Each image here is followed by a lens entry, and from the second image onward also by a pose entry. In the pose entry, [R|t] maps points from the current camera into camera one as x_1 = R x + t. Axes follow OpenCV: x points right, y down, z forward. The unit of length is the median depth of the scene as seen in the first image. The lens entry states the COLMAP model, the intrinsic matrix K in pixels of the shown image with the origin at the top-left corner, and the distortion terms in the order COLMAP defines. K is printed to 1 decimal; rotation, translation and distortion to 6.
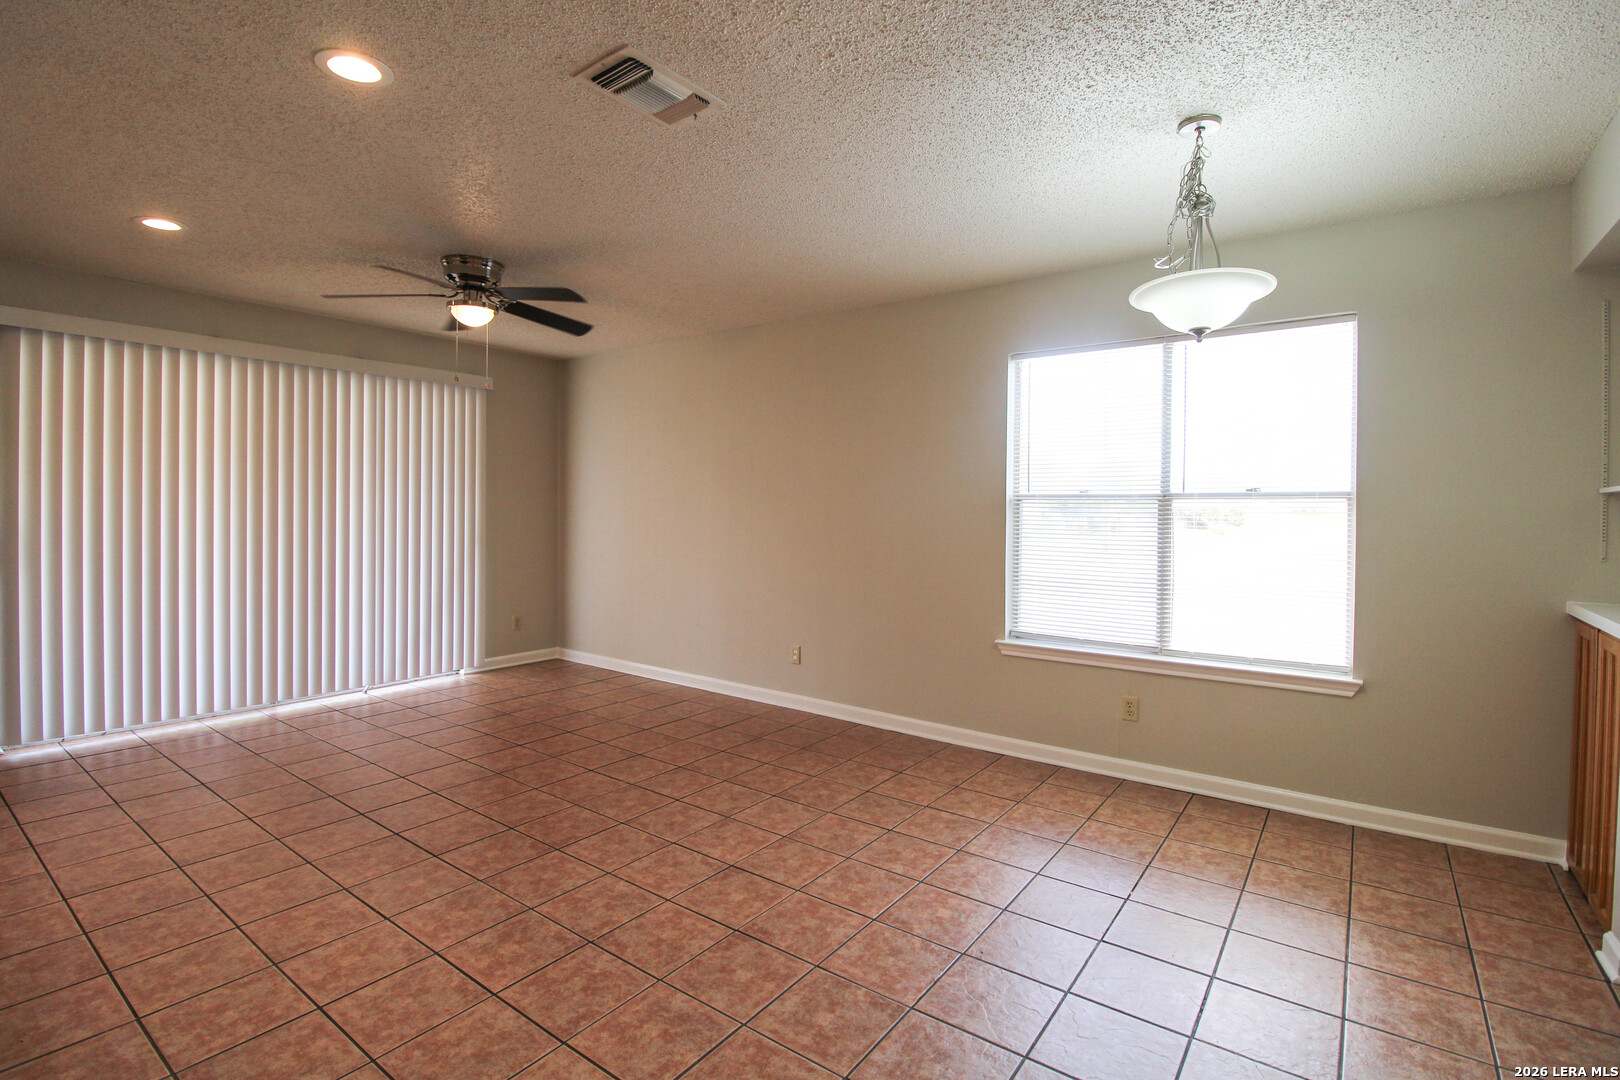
lens RADIAL K [[747.8, 0, 822.7], [0, 747.8, 522.1], [0, 0, 1]] dist [-0.004419, -0.010809]
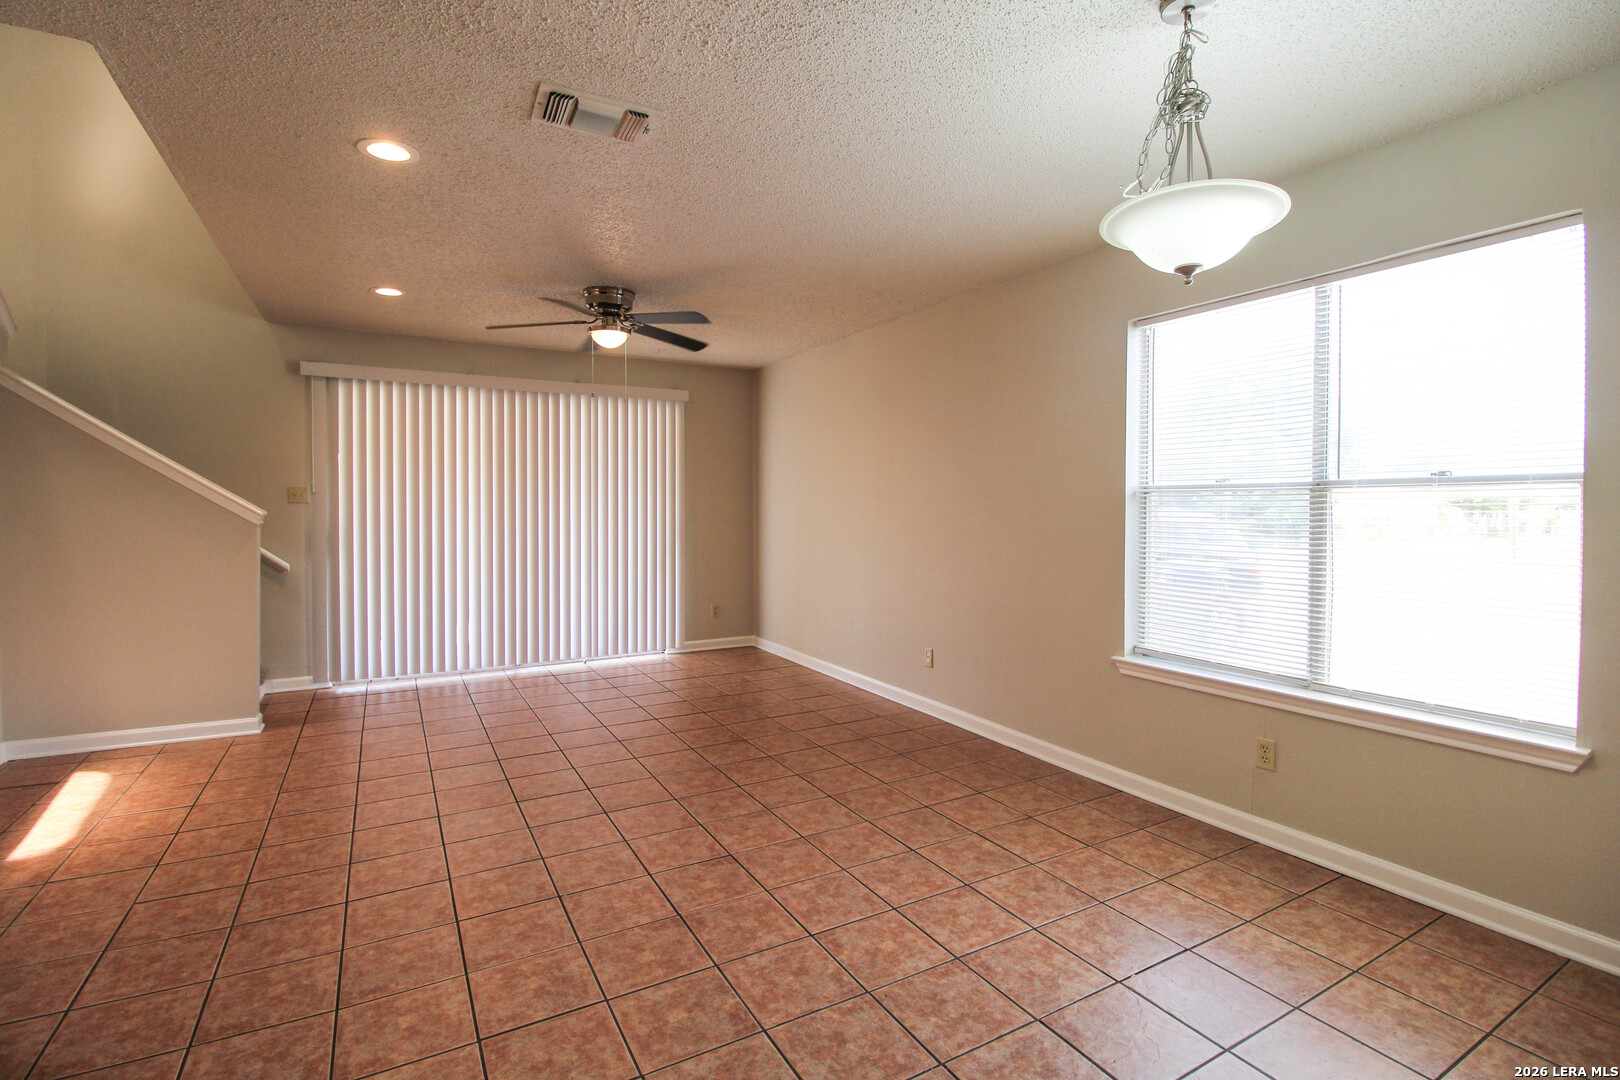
lens RADIAL K [[747.8, 0, 820.8], [0, 747.8, 523.0], [0, 0, 1]] dist [-0.004419, -0.010809]
pose [[0.914599, 0.001360, -0.404361, 0.324273], [-0.000306, 0.999996, 0.002671, 0.003151], [0.404363, -0.002319, 0.914596, 0.095167]]
